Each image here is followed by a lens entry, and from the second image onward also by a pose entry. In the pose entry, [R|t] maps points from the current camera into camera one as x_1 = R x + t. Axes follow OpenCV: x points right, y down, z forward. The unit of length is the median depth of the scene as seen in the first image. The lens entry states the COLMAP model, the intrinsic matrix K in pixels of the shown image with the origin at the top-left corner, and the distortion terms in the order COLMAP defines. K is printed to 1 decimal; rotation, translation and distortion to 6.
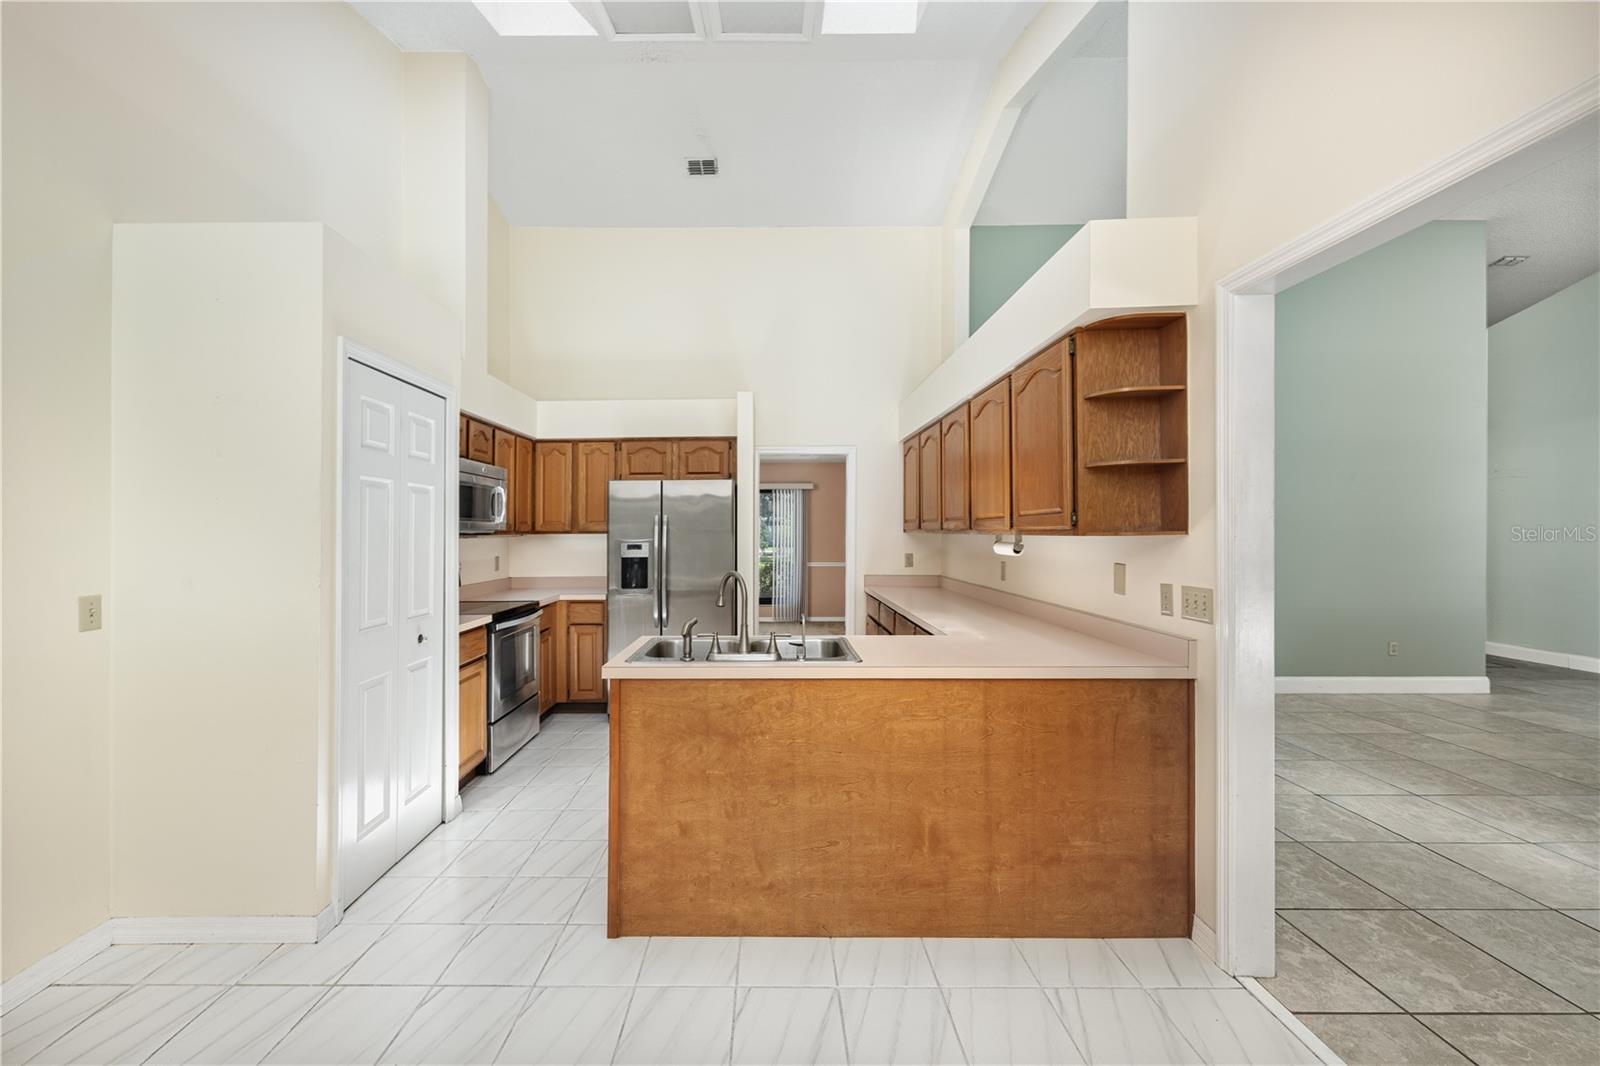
lens RADIAL K [[645.6, 0, 771.4], [0, 645.6, 528.8], [0, 0, 1]] dist [-0.005421, 0.000987]
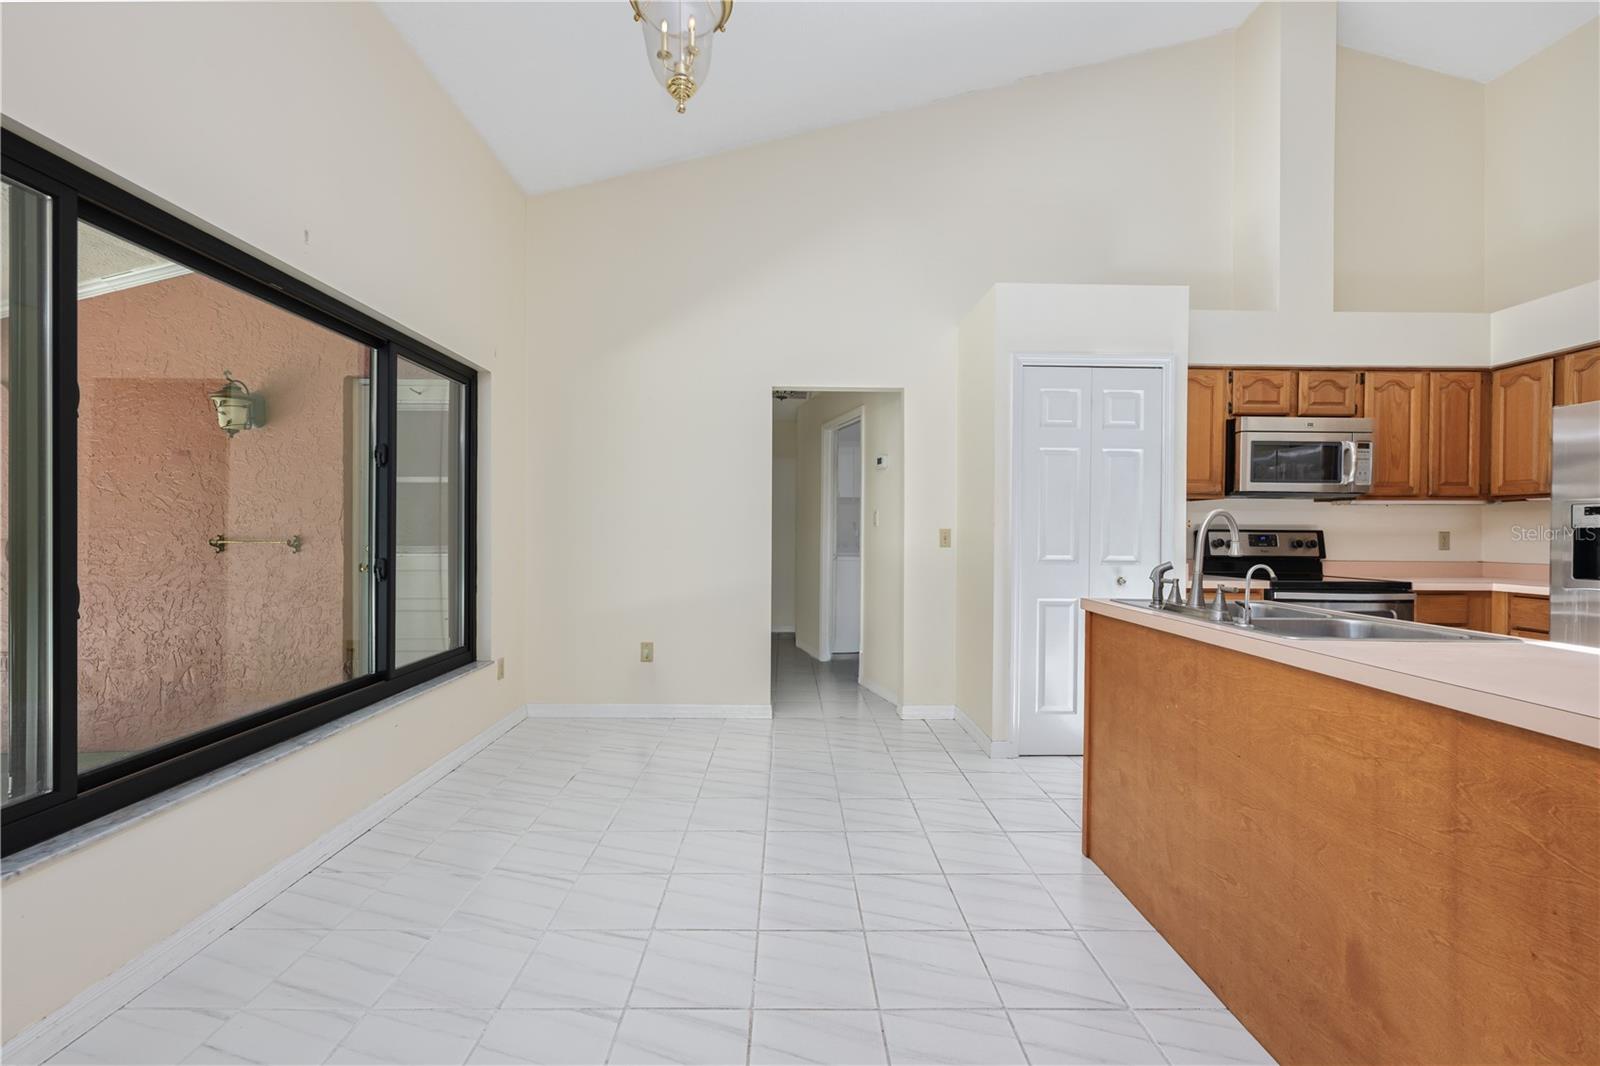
lens RADIAL K [[645.6, 0, 787.1], [0, 645.6, 528.5], [0, 0, 1]] dist [-0.005421, 0.000987]
pose [[0.010998, 0.001869, -0.999938, 0.791748], [-0.003472, 0.999992, 0.001830, 0.096649], [0.999933, 0.003451, 0.011005, 0.490366]]
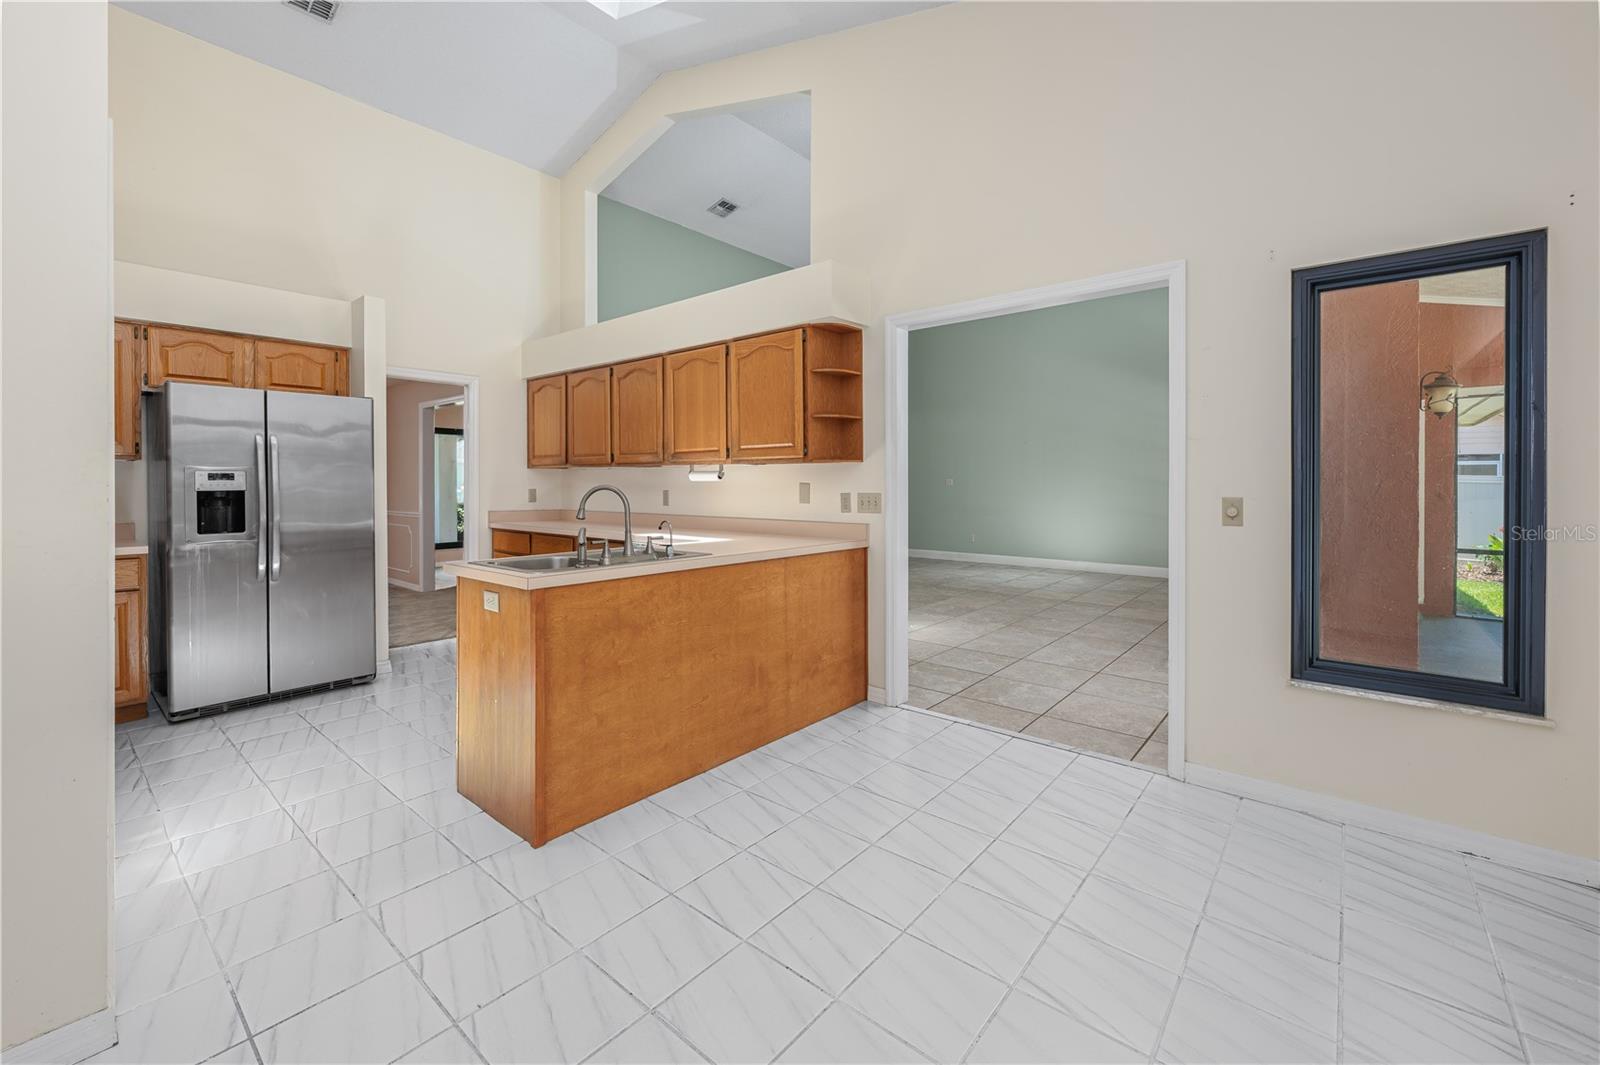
lens RADIAL K [[657.3, 0, 787.4], [0, 657.3, 488.7], [0, 0, 1]] dist [-0.003705, -0.000314]
pose [[0.641206, -0.000093, 0.767369, -0.777308], [-0.007284, 0.999954, 0.006207, 0.067928], [-0.767334, -0.009570, 0.641176, 0.053472]]
